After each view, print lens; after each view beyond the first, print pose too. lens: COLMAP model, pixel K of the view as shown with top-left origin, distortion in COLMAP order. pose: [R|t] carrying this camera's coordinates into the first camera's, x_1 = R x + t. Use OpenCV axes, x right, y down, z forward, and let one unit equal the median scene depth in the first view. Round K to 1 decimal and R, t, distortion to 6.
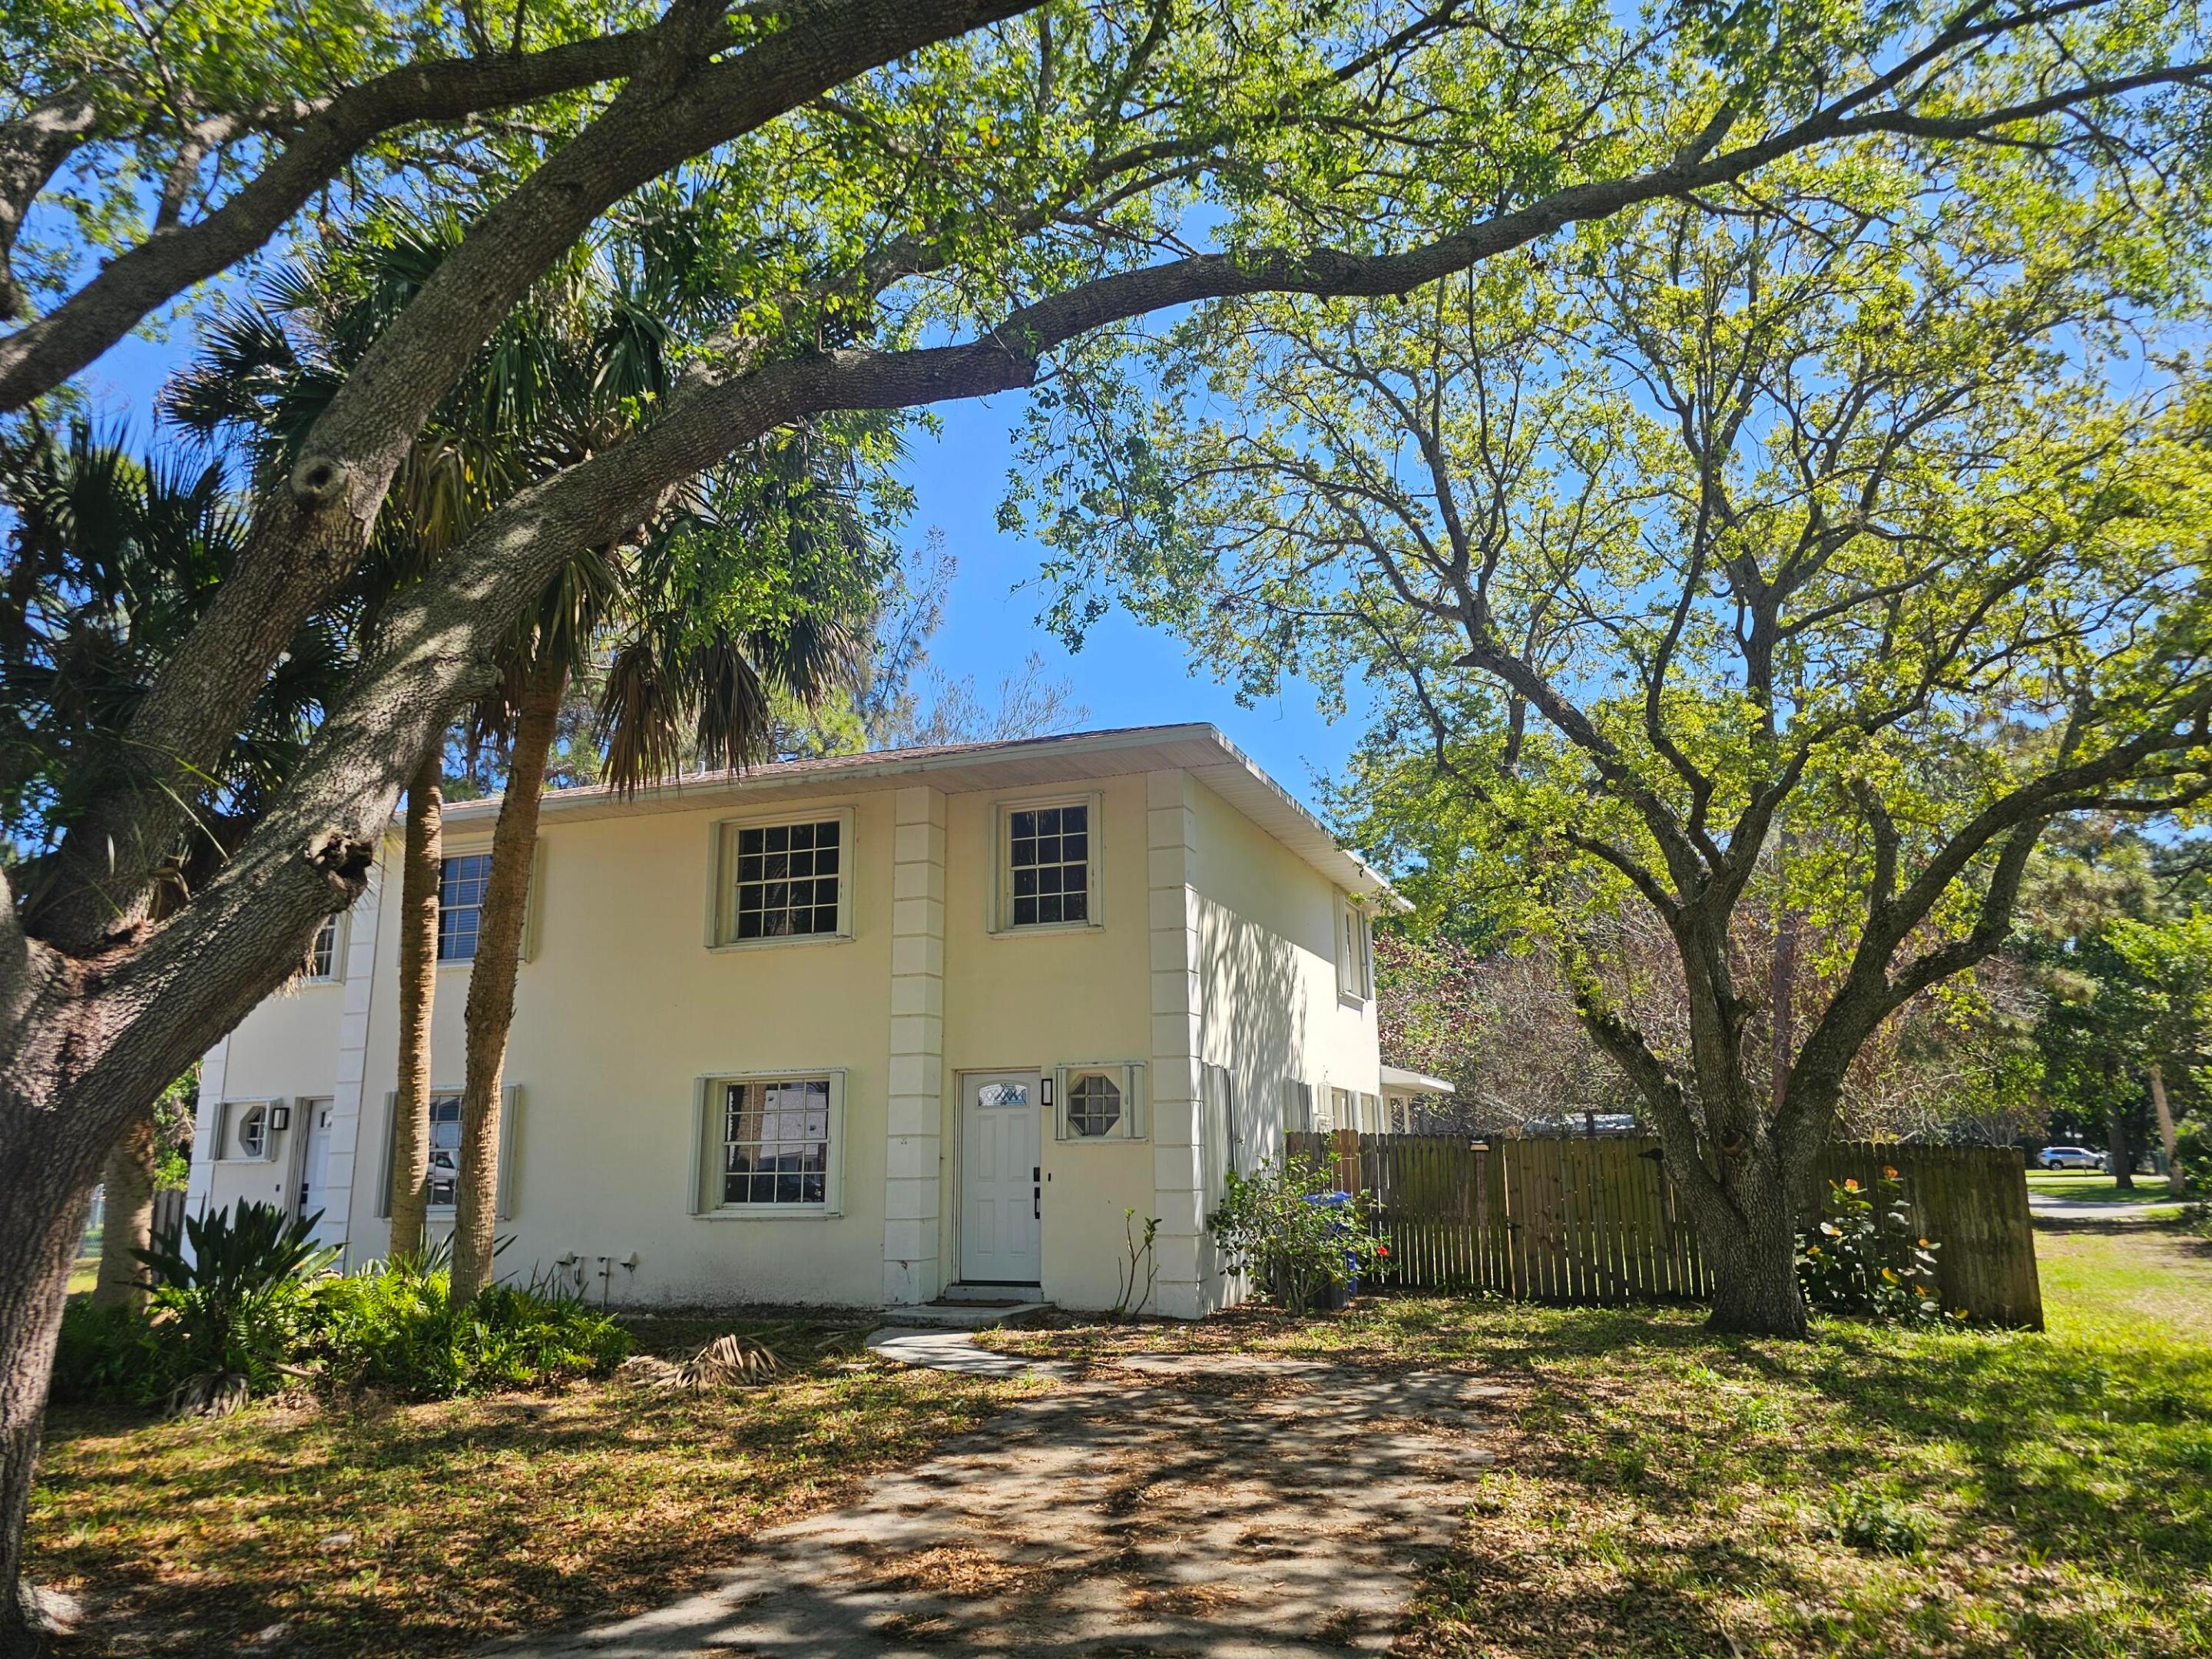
lens RADIAL K [[1476.9, 0, 1106.6], [0, 1476.9, 828.3], [0, 0, 1]] dist [0.048823, -0.036485]
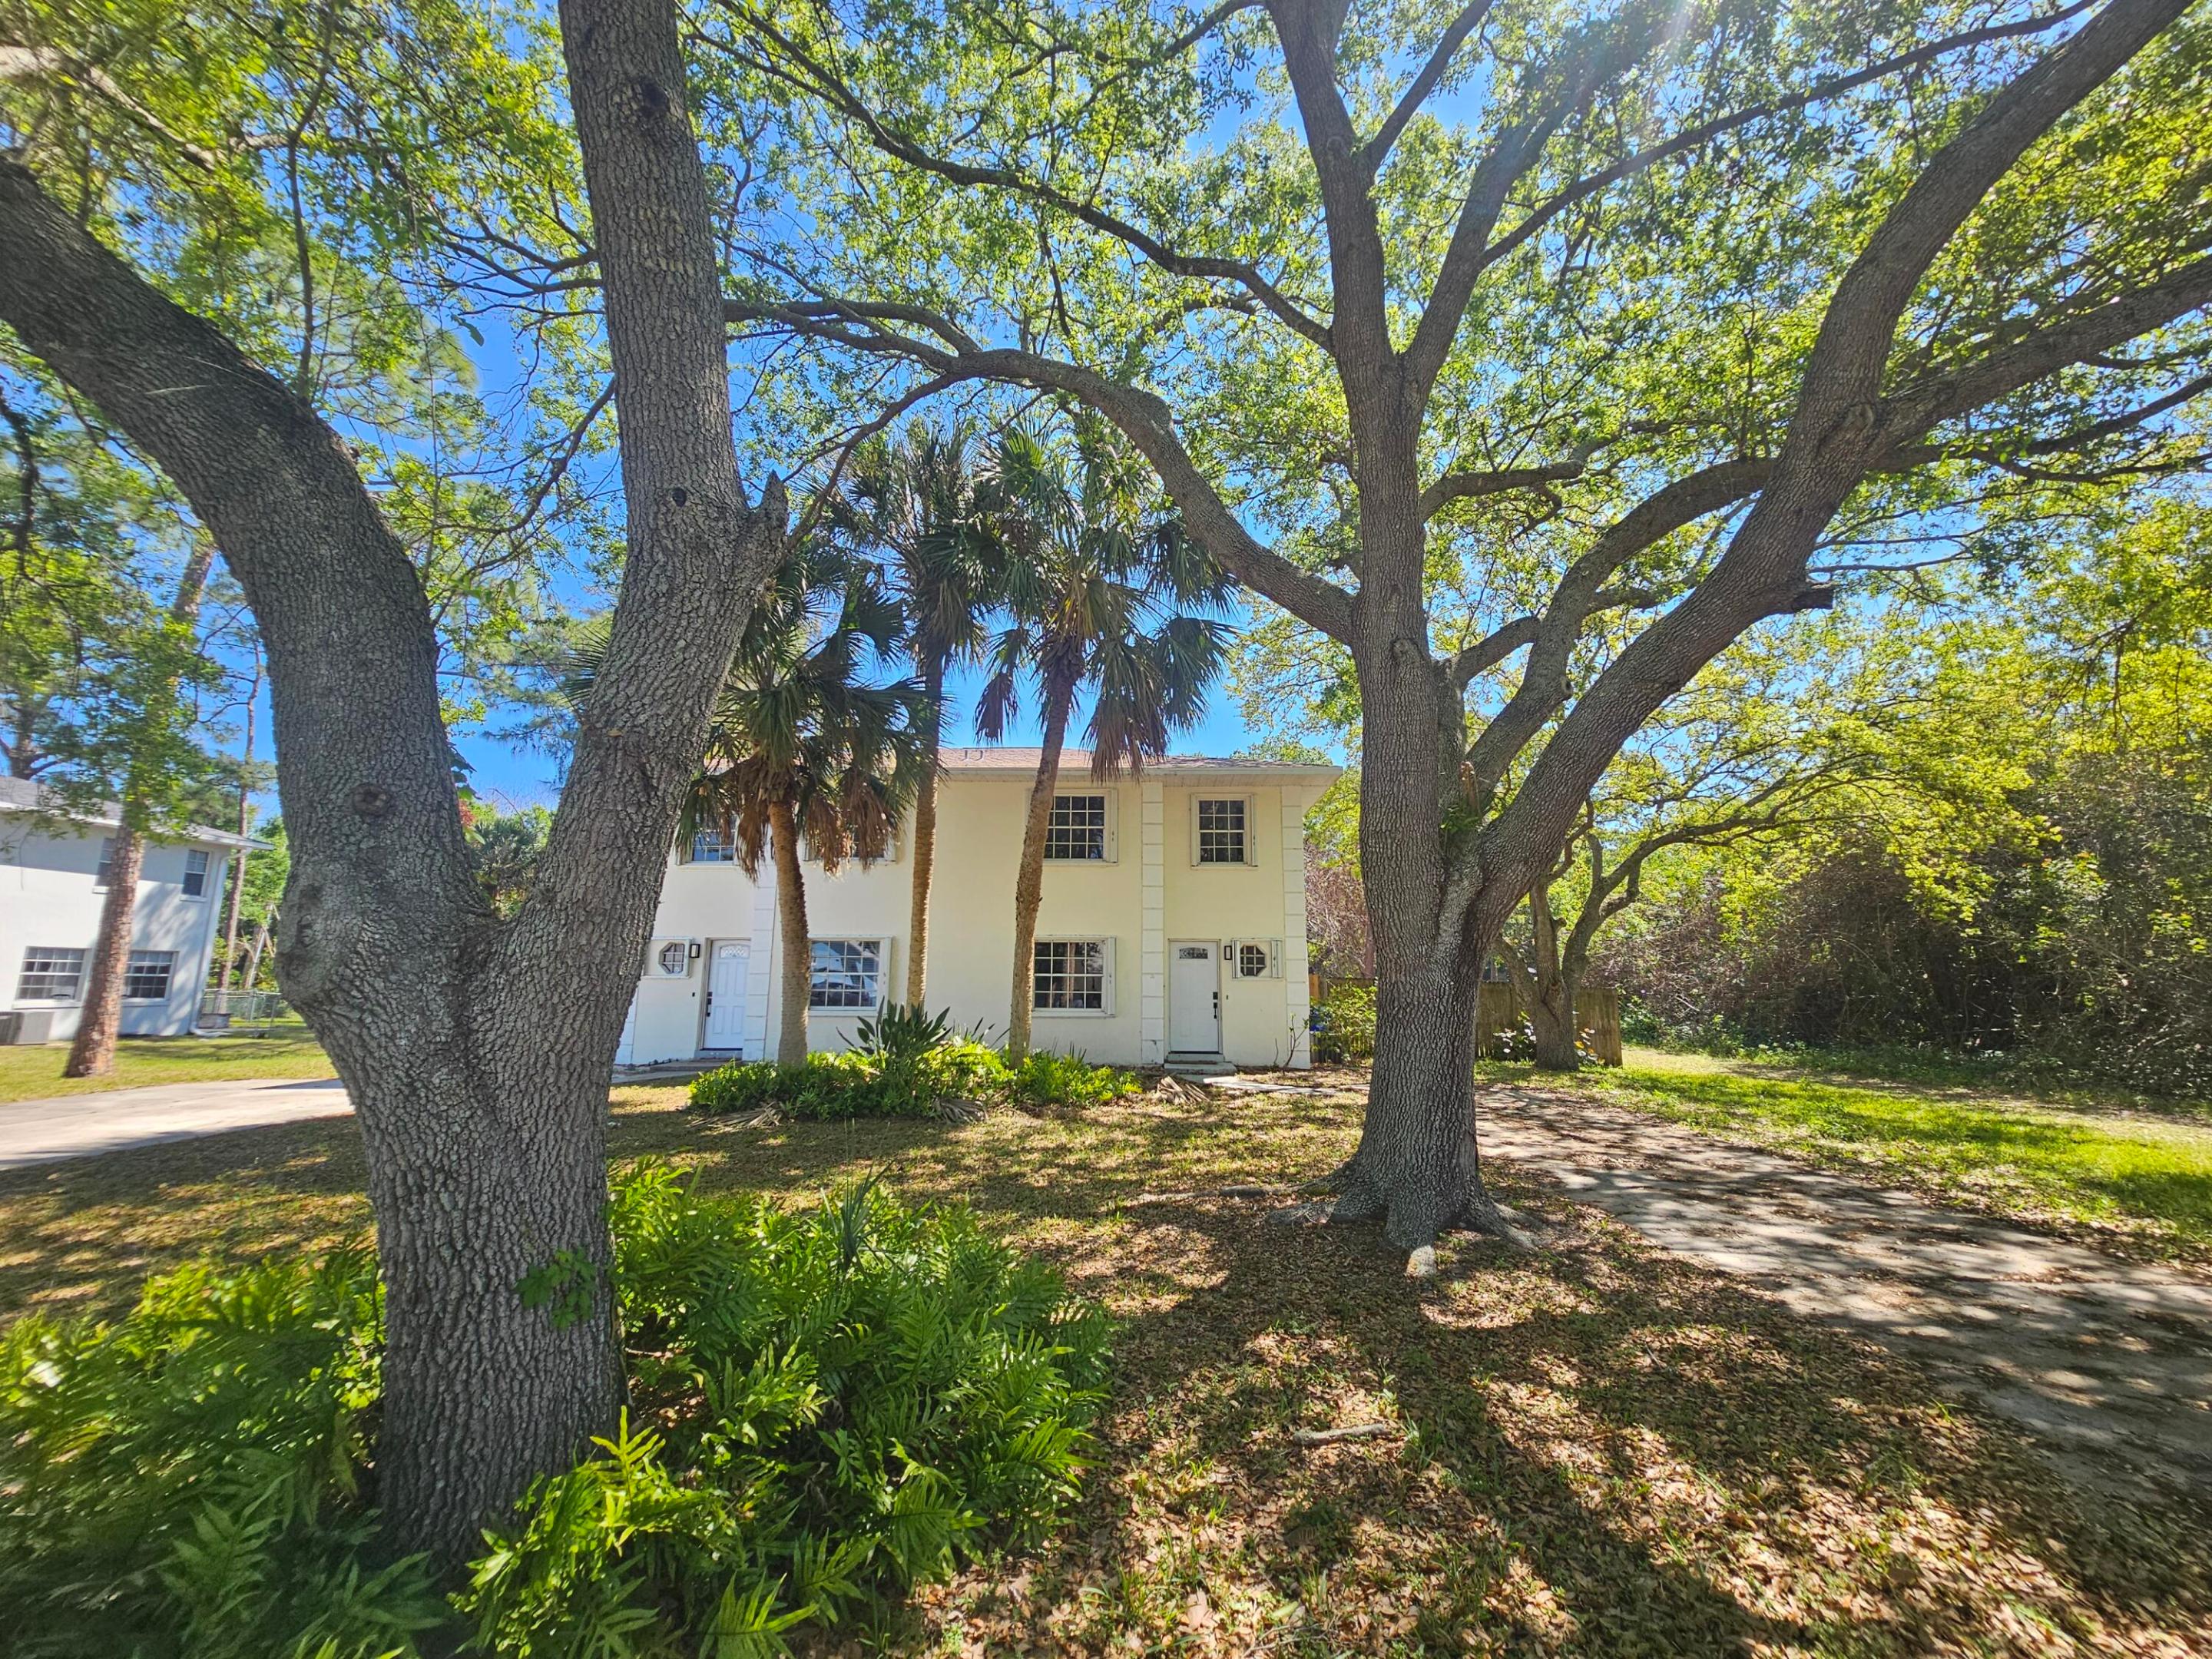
lens RADIAL K [[899.7, 0, 1115.5], [0, 899.7, 819.8], [0, 0, 1]] dist [-0.000902, 0.000167]
pose [[0.946138, 0.075814, 0.314763, -0.695143], [-0.086739, 0.996013, 0.020826, -0.000618], [-0.311929, -0.047007, 0.948942, -0.041059]]
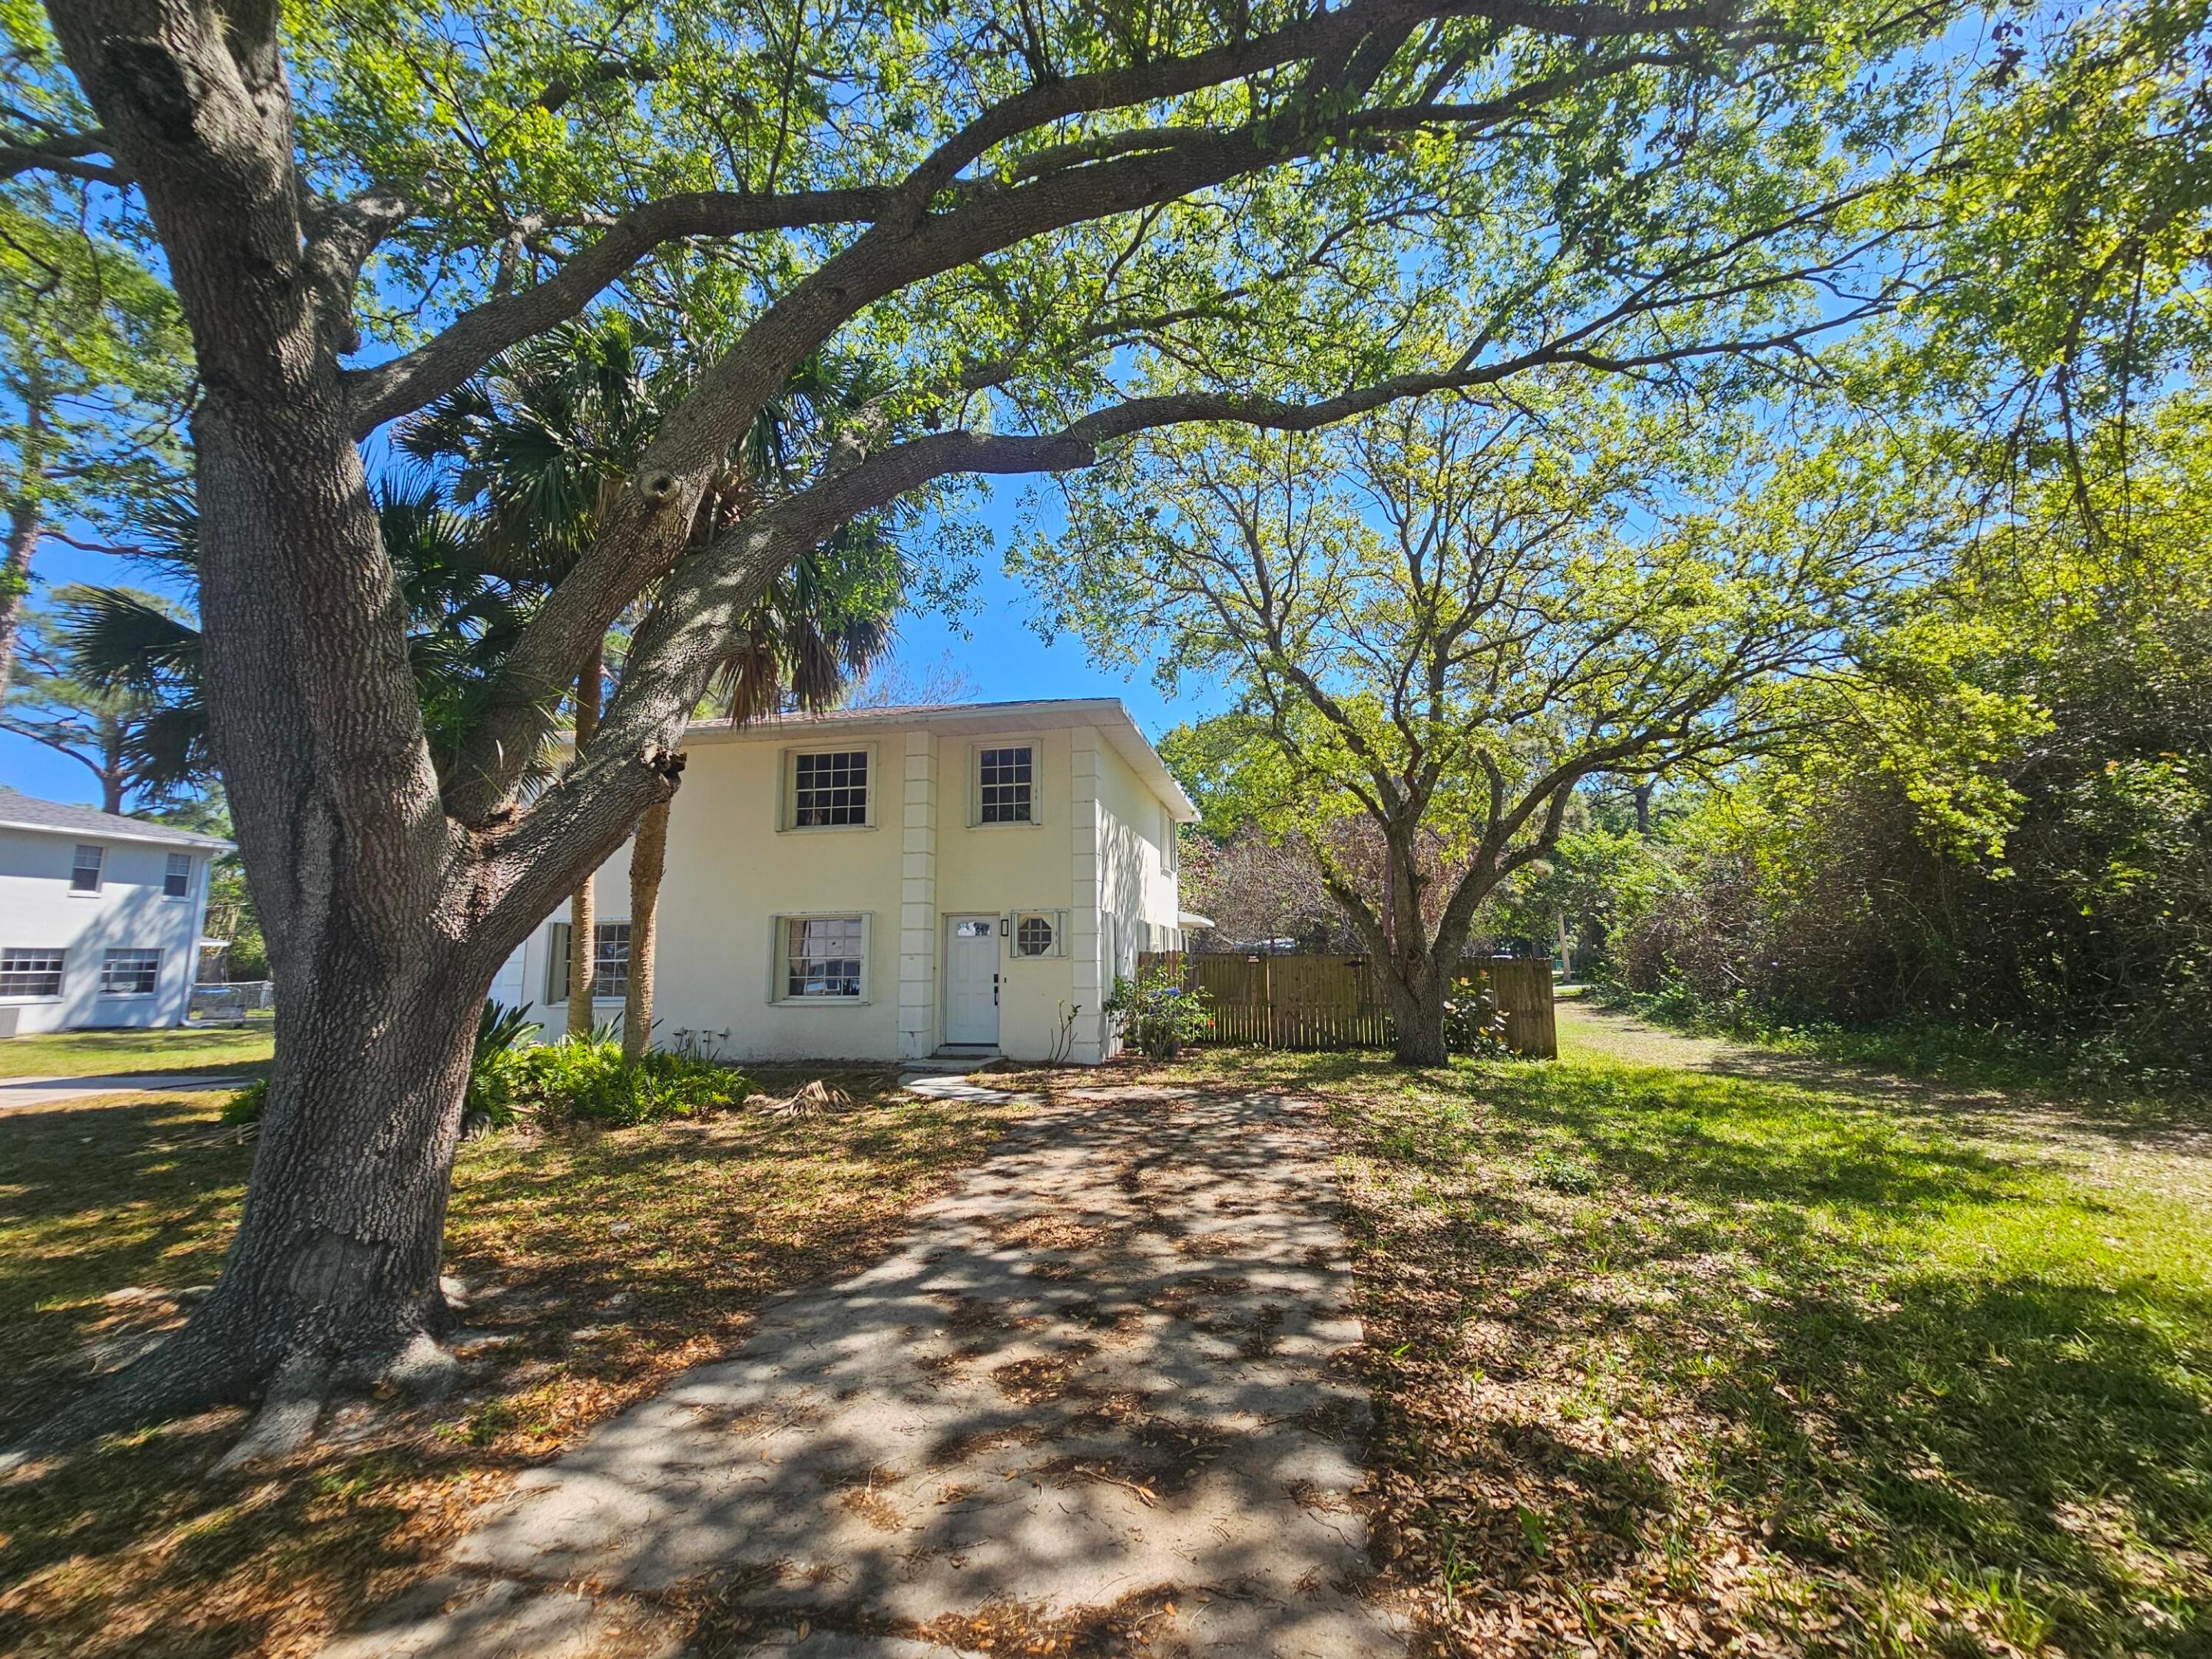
lens RADIAL K [[899.7, 0, 1115.5], [0, 899.7, 819.8], [0, 0, 1]] dist [-0.000902, 0.000167]
pose [[0.986787, 0.024944, 0.160090, -0.101564], [-0.034623, 0.997718, 0.057961, 0.003653], [-0.158279, -0.062738, 0.985399, 0.043060]]
